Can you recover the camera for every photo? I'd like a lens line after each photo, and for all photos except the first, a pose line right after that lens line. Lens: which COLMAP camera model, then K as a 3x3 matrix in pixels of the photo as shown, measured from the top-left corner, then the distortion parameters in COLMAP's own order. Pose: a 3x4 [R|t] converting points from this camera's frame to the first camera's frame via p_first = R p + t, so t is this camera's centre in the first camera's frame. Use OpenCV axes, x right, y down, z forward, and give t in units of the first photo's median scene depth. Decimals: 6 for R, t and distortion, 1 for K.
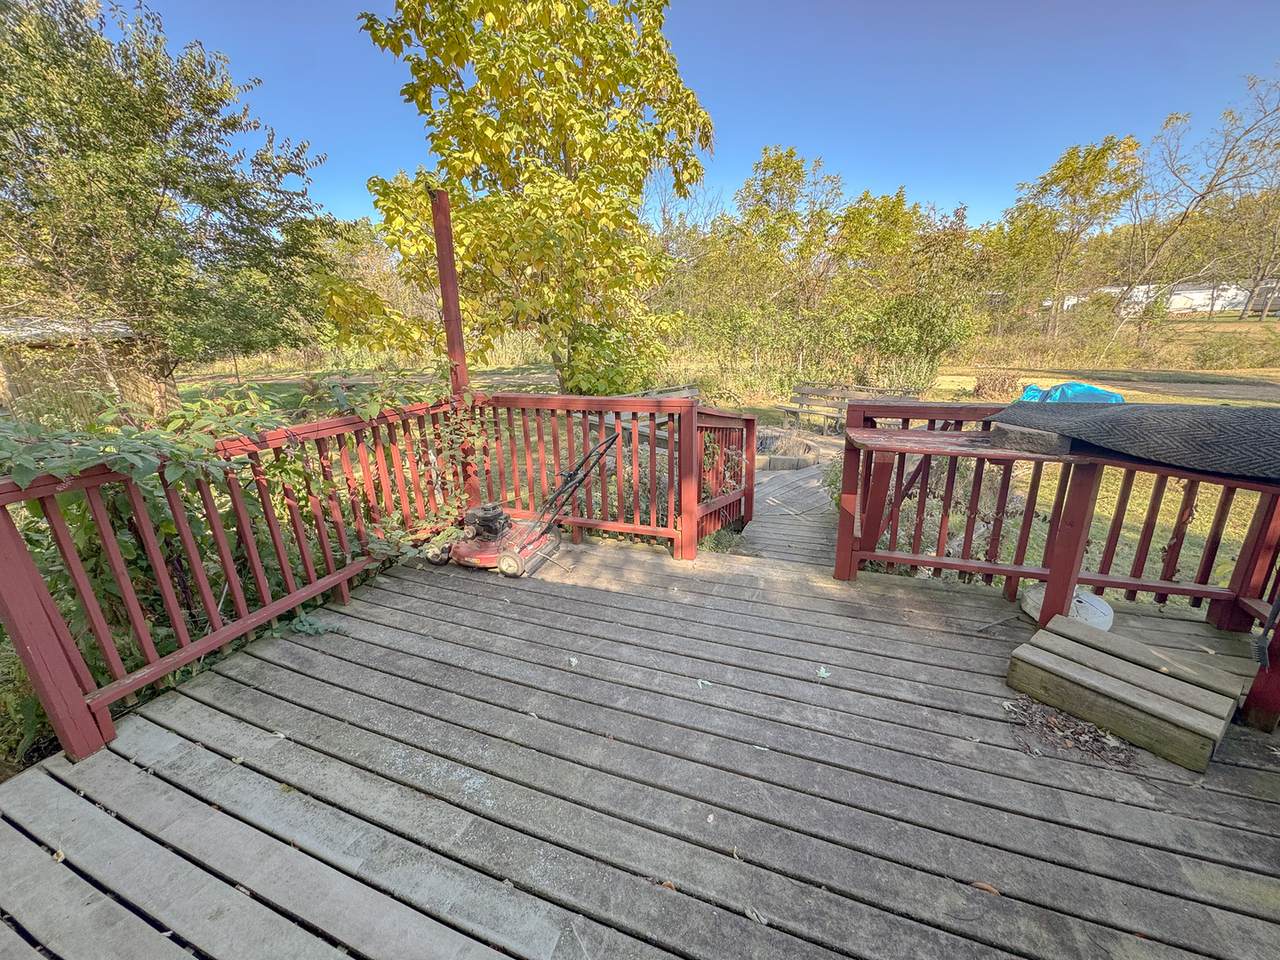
lens RADIAL K [[510.6, 0, 638.7], [0, 510.6, 479.7], [0, 0, 1]] dist [-0.001417, -0.000177]
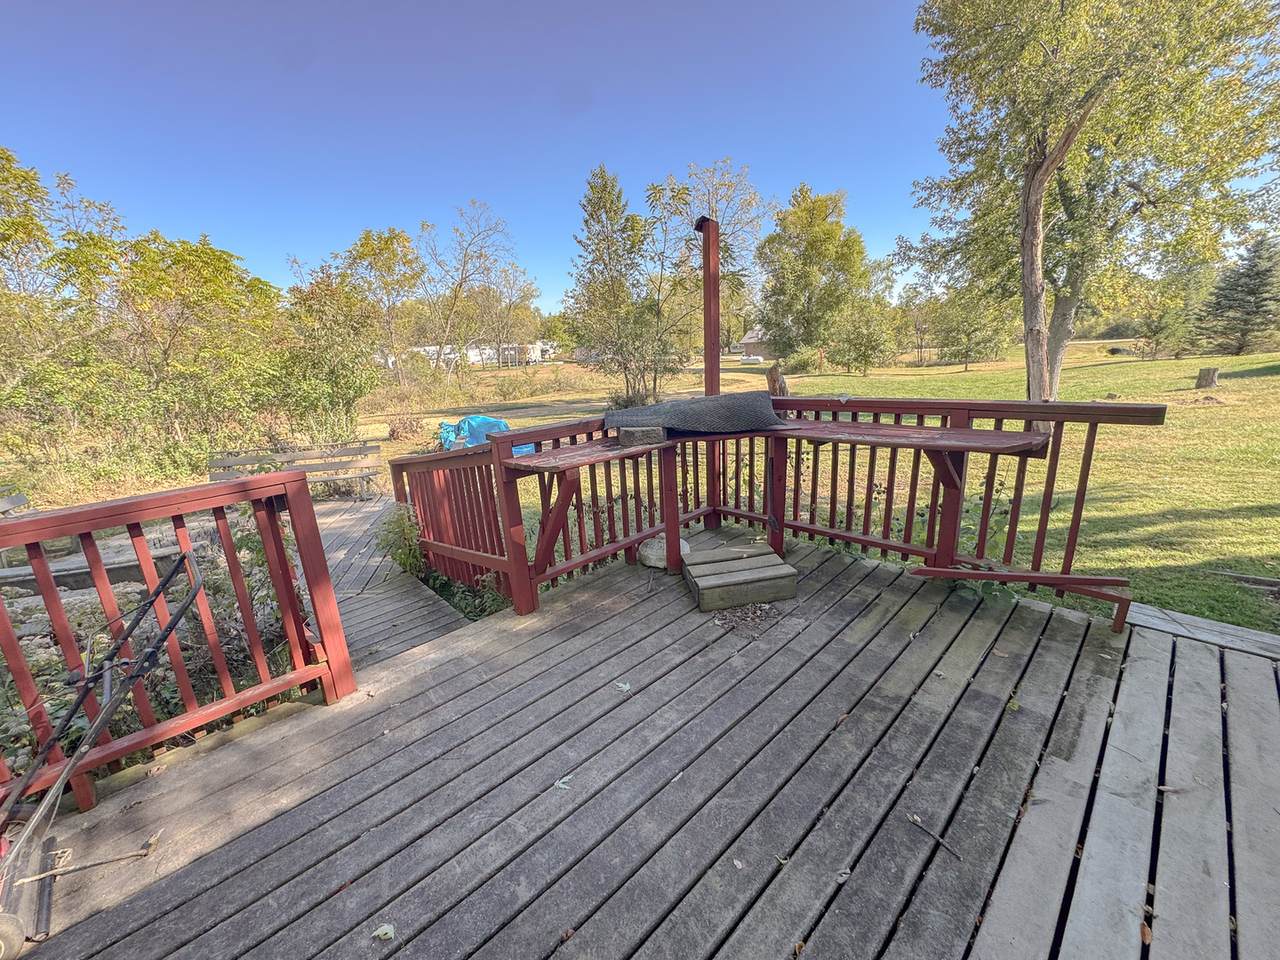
lens RADIAL K [[510.6, 0, 638.8], [0, 510.6, 481.3], [0, 0, 1]] dist [-0.001417, -0.000177]
pose [[0.427609, -0.219543, 0.876898, -0.380732], [0.309575, 0.946966, 0.086125, -0.075066], [-0.849302, 0.234638, 0.472897, 0.366381]]
